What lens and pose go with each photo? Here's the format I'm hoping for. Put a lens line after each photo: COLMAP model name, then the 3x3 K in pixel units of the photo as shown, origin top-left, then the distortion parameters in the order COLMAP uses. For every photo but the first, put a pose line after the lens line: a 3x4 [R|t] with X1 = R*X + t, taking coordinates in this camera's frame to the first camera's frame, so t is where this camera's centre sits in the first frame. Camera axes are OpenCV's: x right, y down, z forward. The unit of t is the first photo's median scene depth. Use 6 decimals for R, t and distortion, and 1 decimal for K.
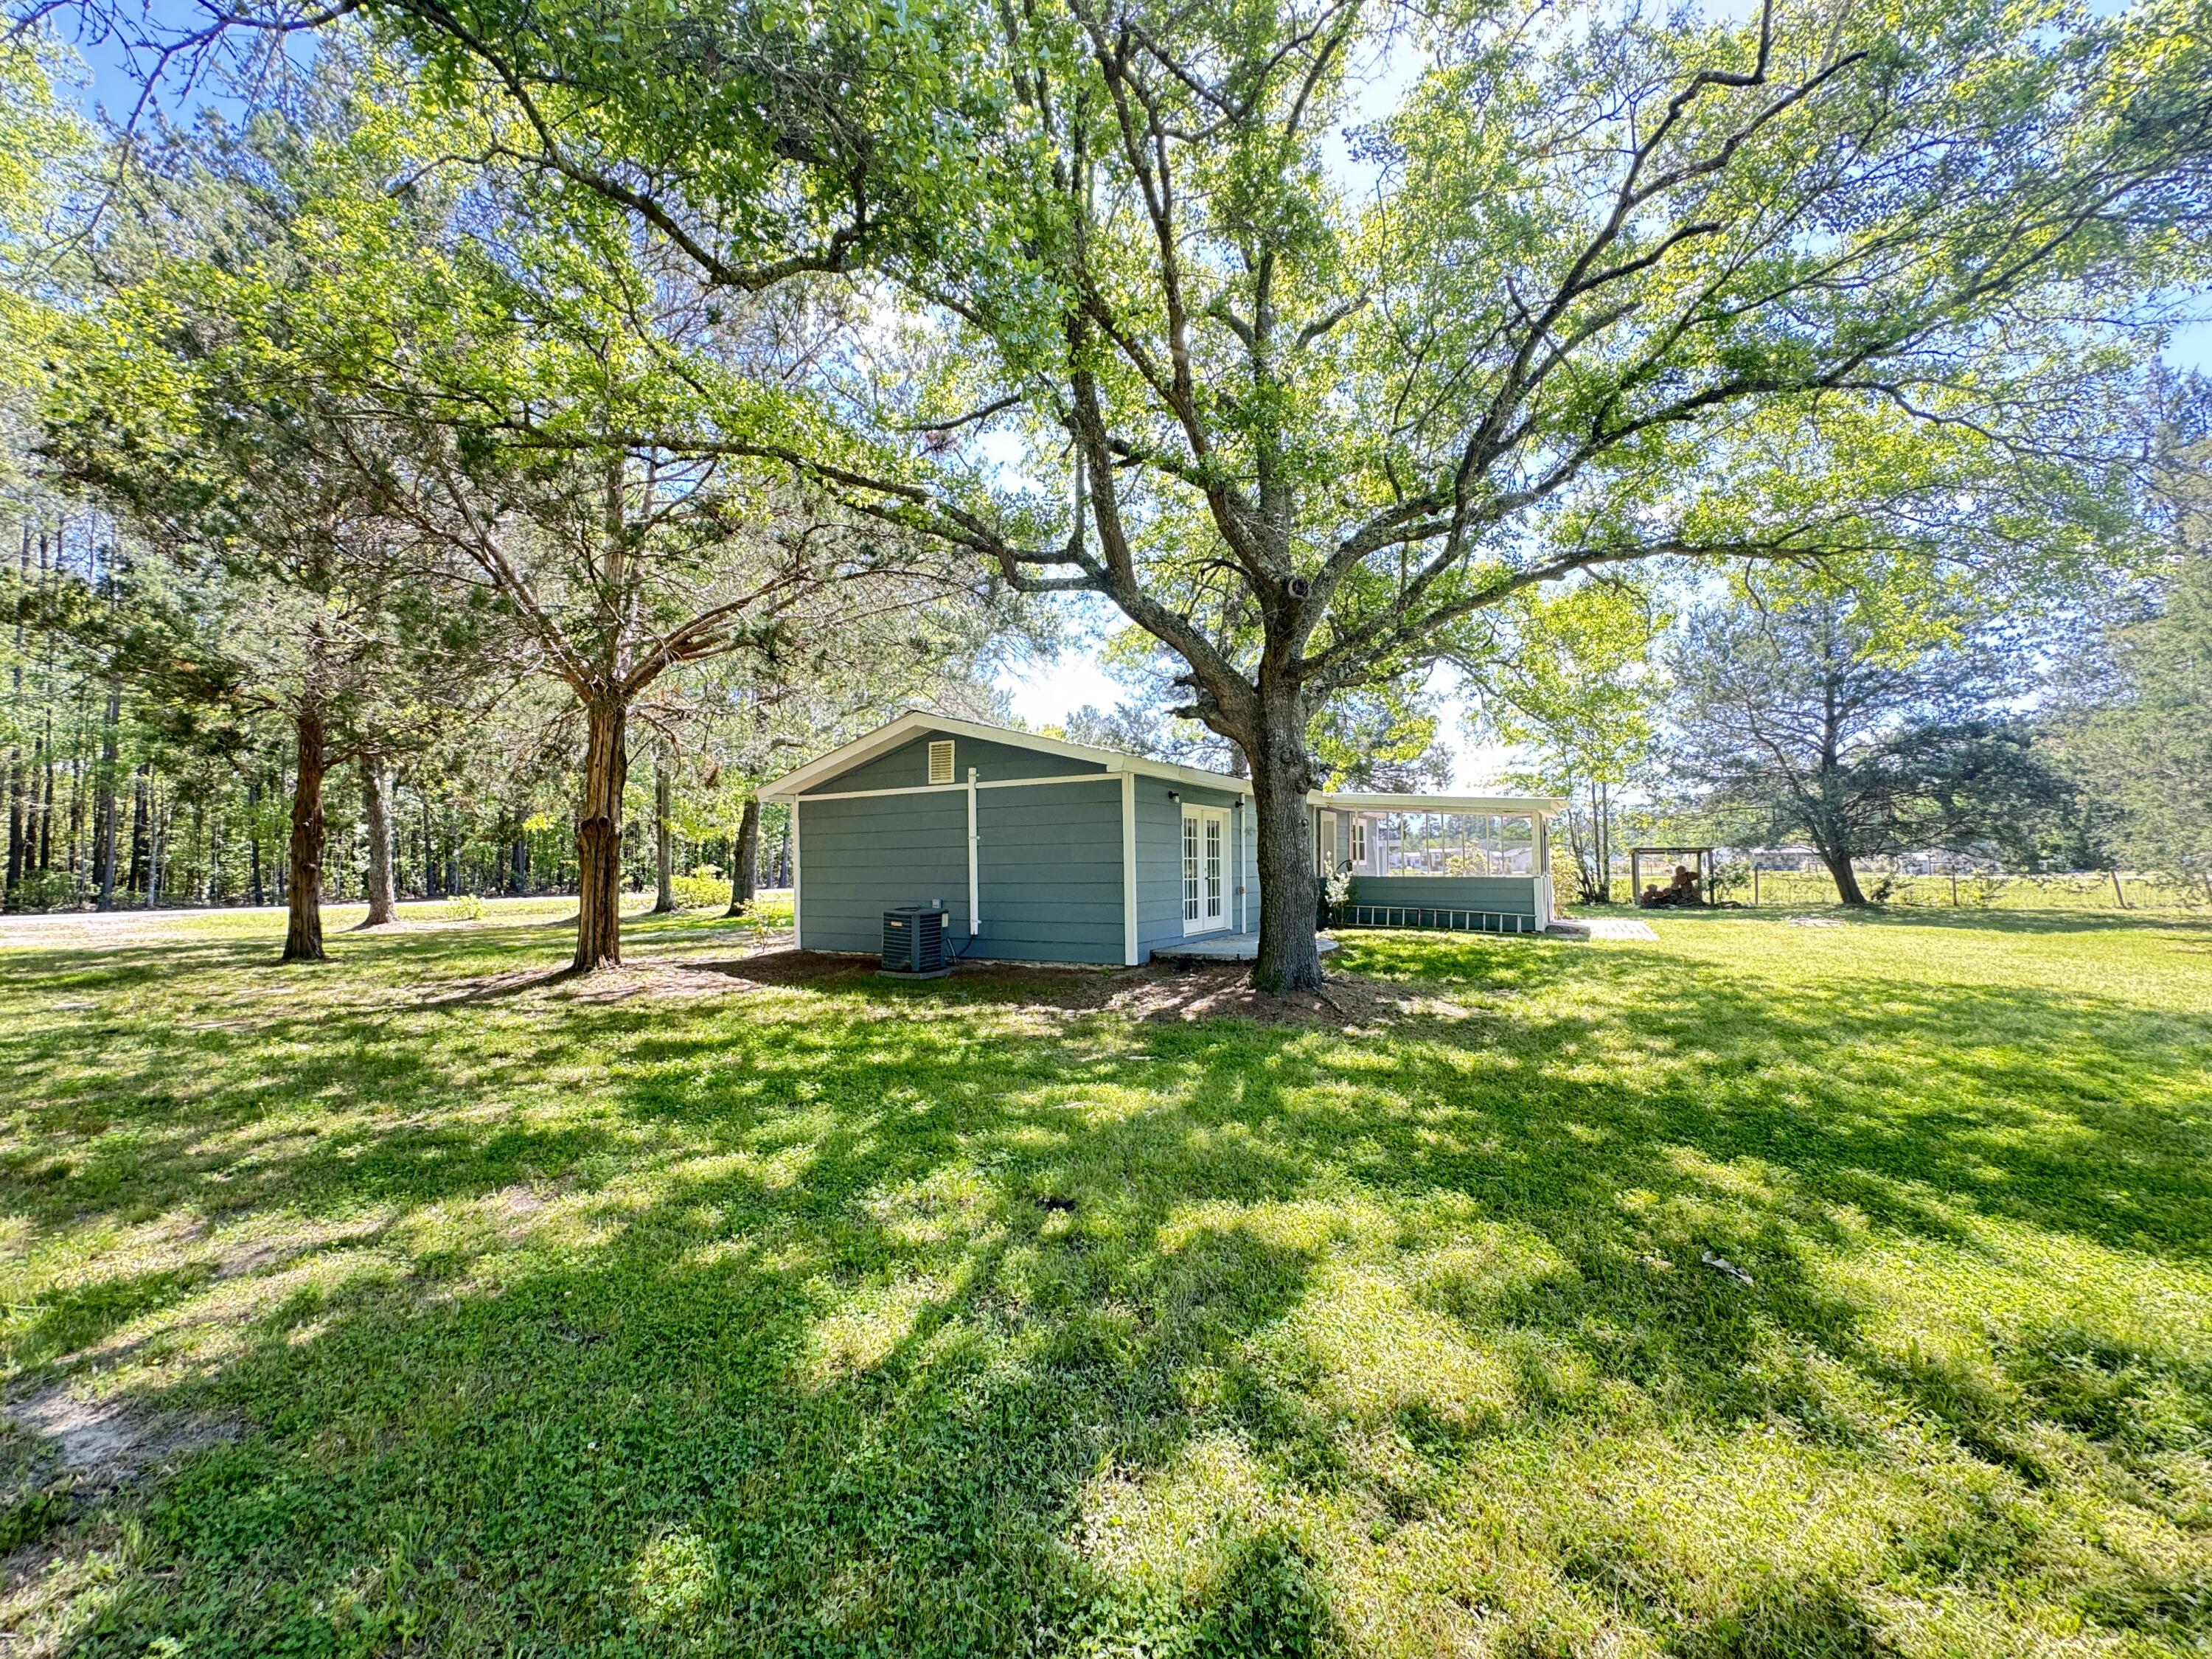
lens RADIAL K [[877.6, 0, 1100.1], [0, 877.6, 826.0], [0, 0, 1]] dist [-0.002876, 0.000823]
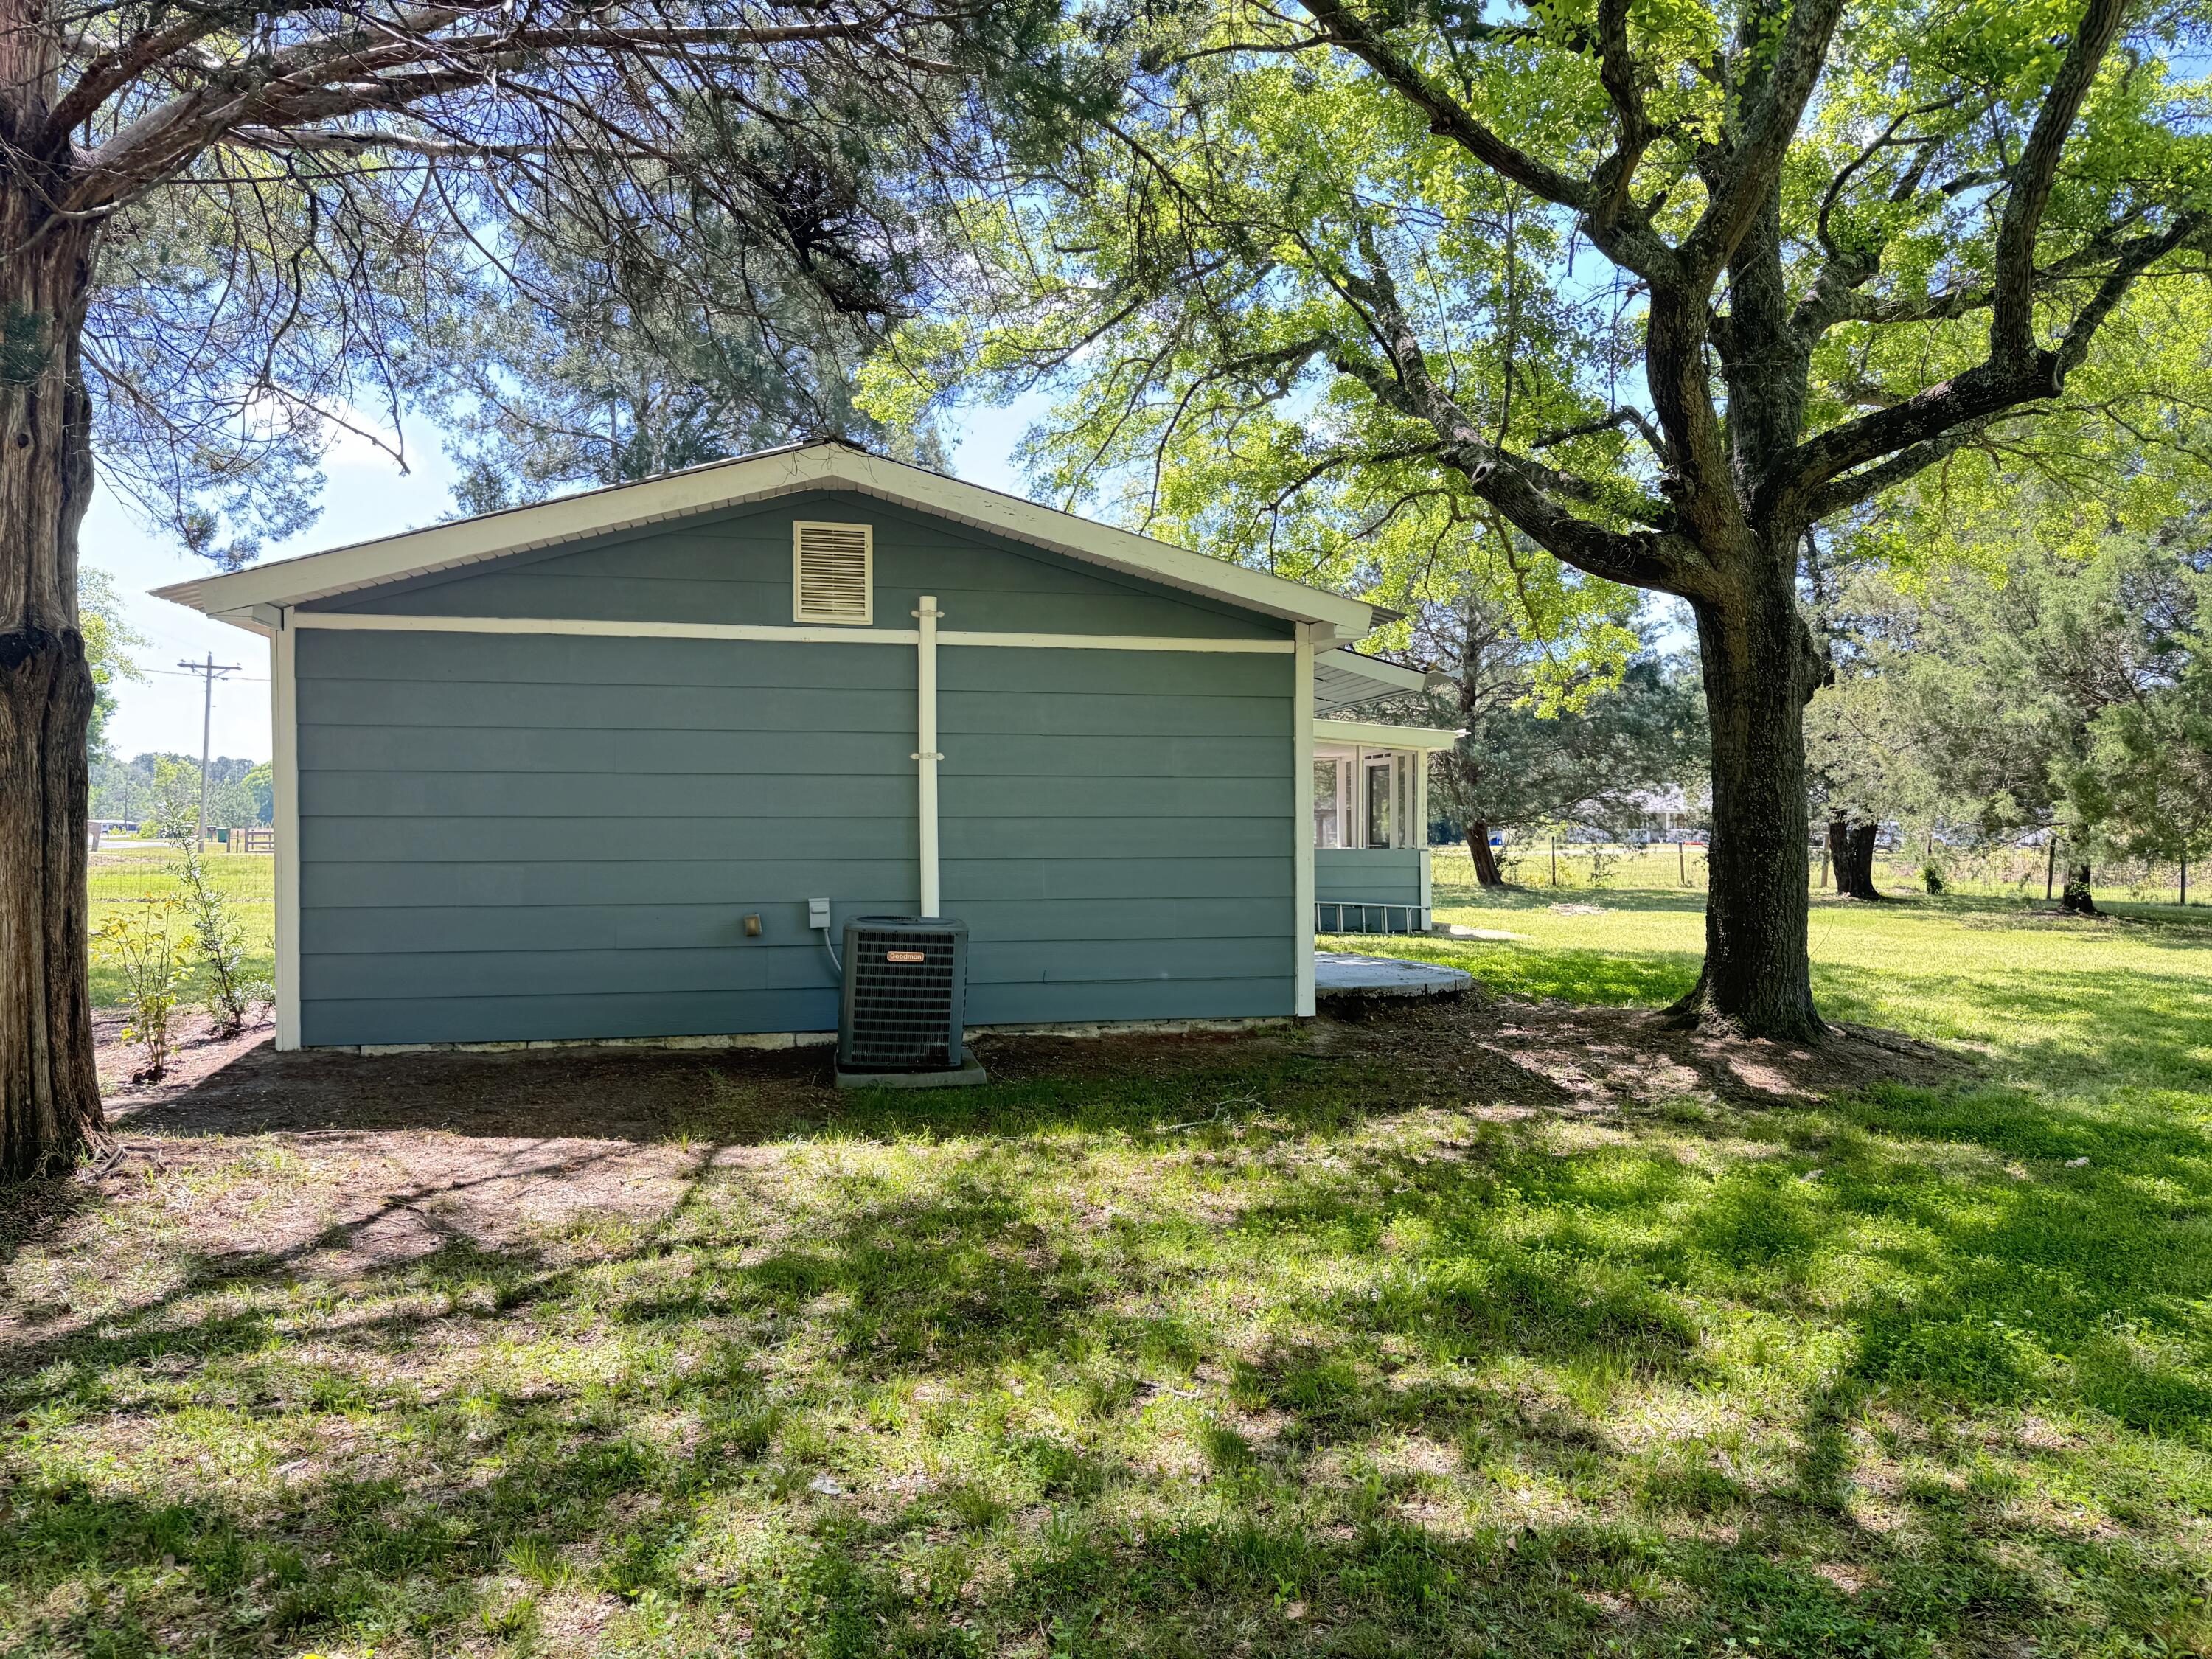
lens RADIAL K [[1552.8, 0, 1106.0], [0, 1552.8, 829.5], [0, 0, 1]] dist [0.038069, -0.050834]
pose [[0.754622, 0.010675, 0.656073, -0.630228], [-0.039631, 0.998784, 0.029333, 0.025297], [-0.654962, -0.048137, 0.754127, 0.375916]]
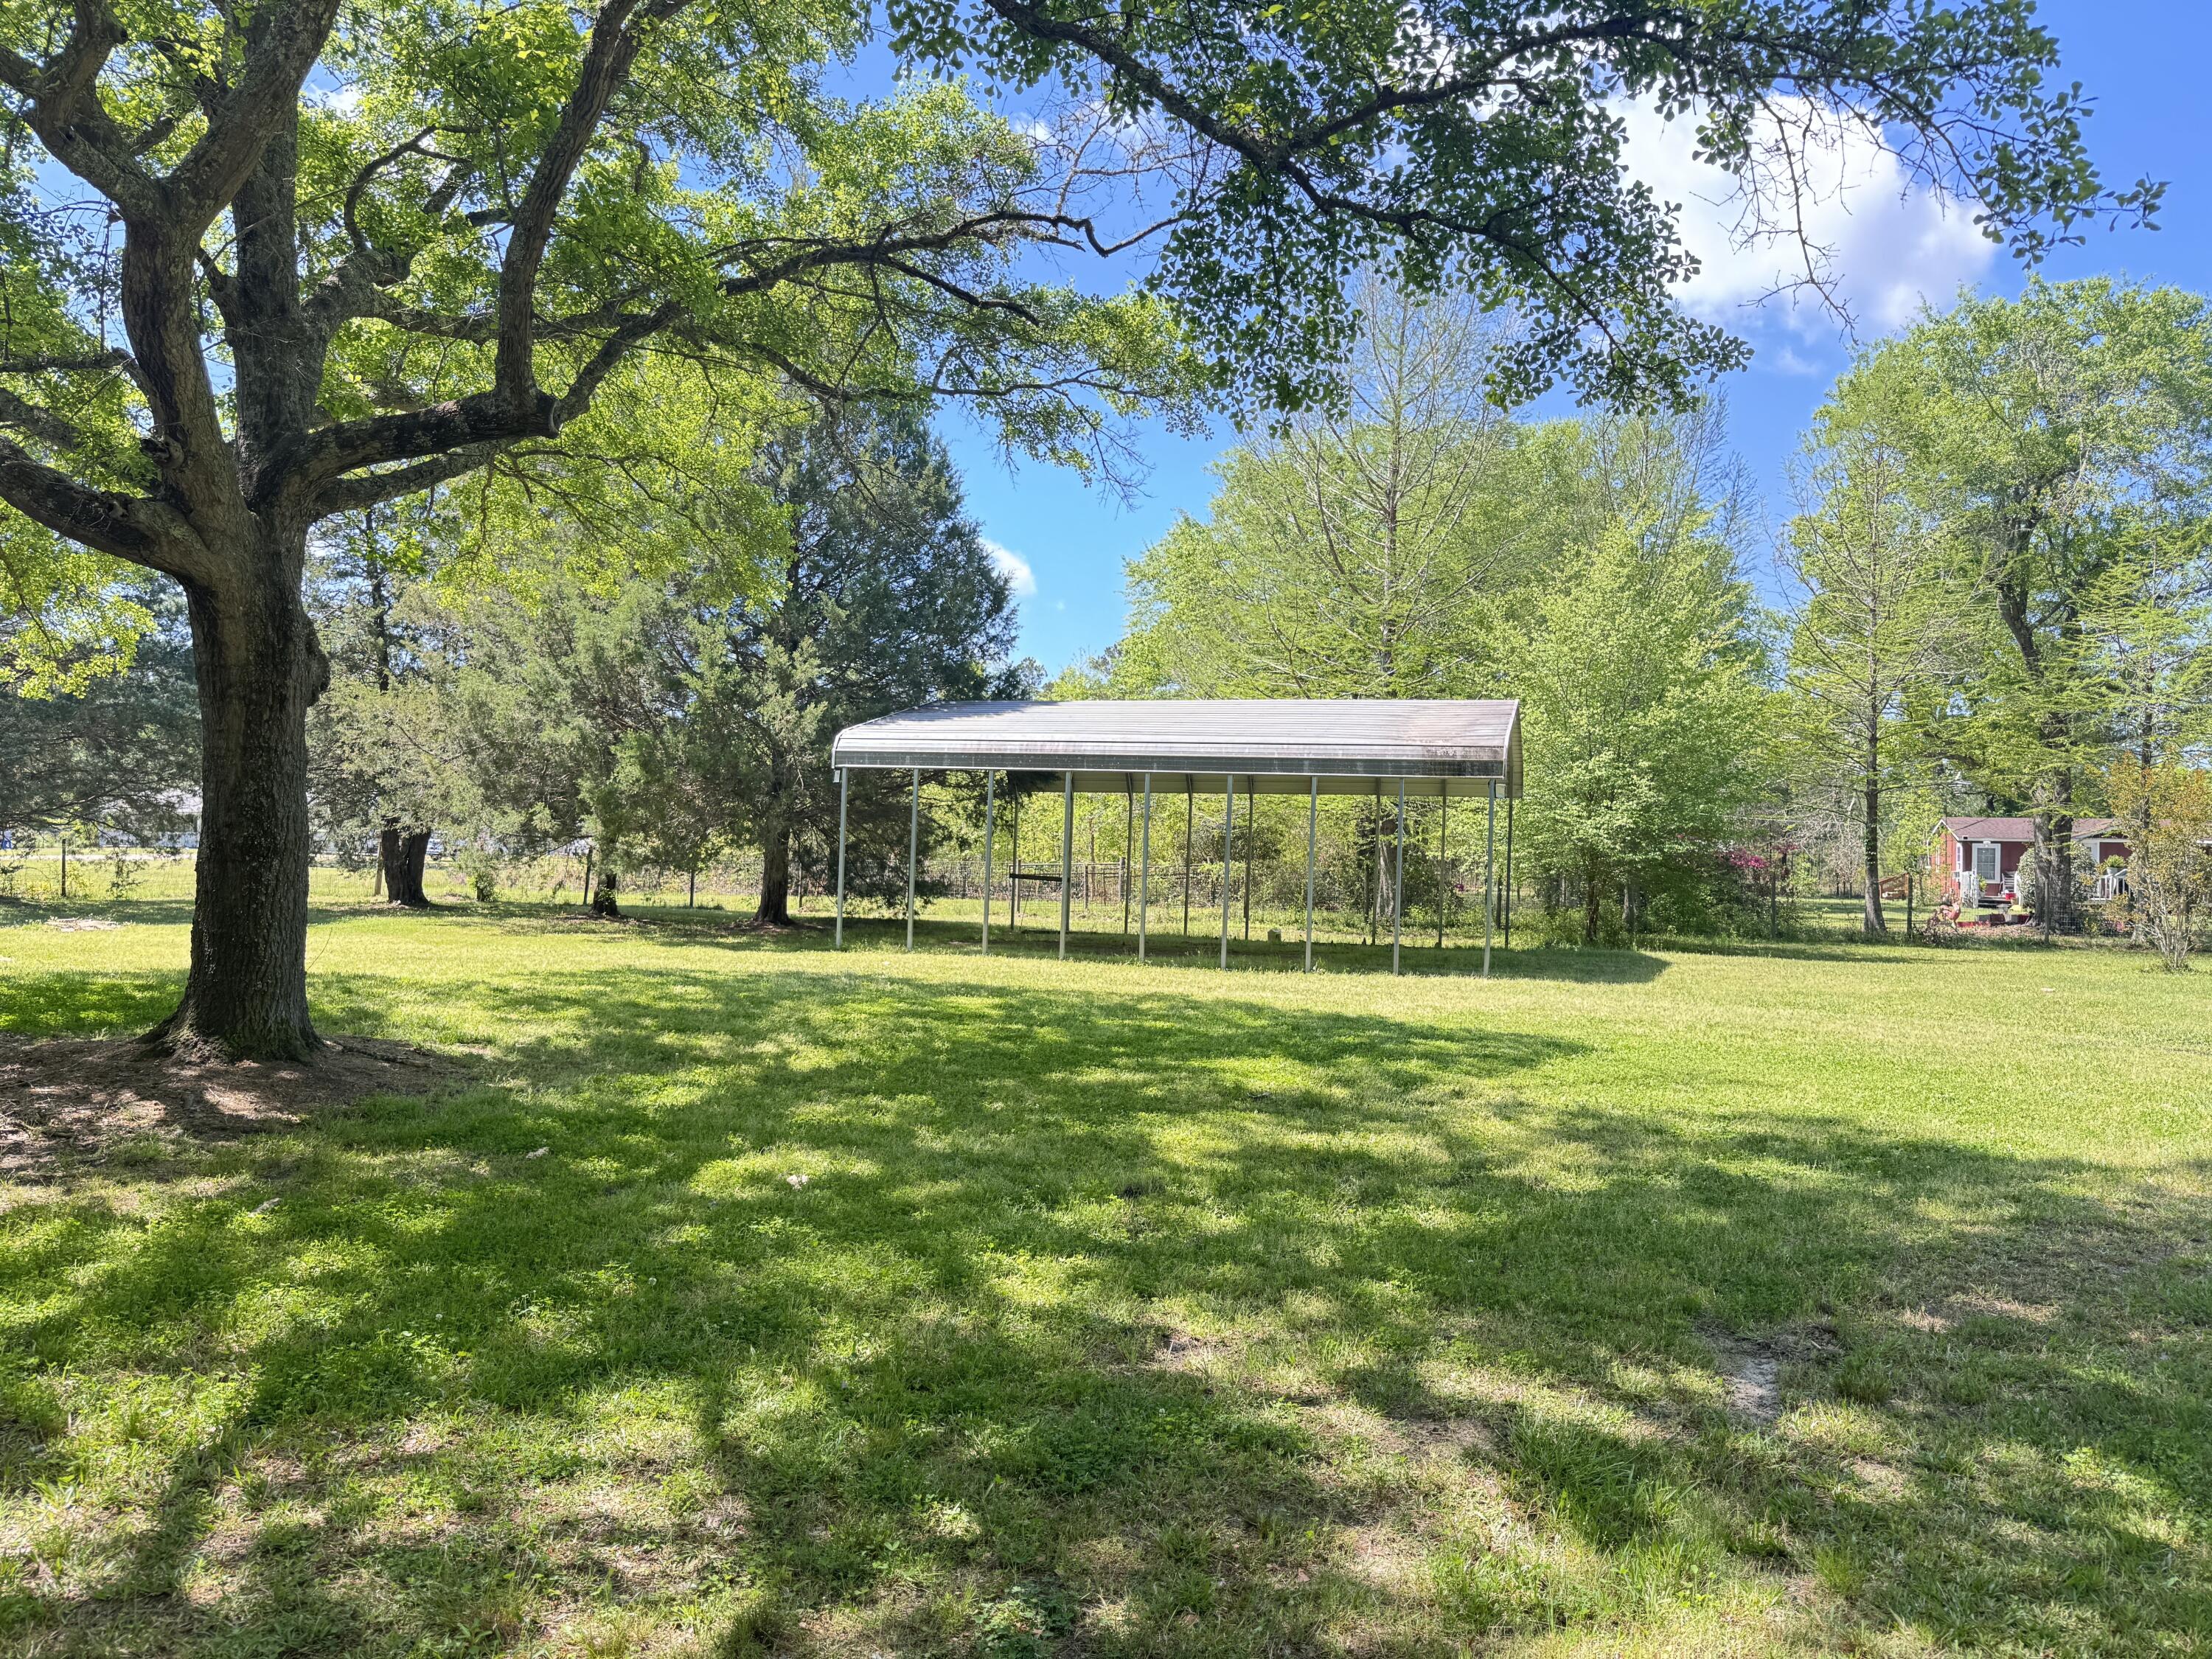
lens RADIAL K [[1560.6, 0, 1112.1], [0, 1560.6, 852.1], [0, 0, 1]] dist [0.053862, -0.072281]
pose [[-0.003804, 0.010185, 0.999941, -0.603819], [-0.068190, 0.997618, -0.010421, 0.023069], [-0.997665, -0.068226, -0.003100, 0.353785]]
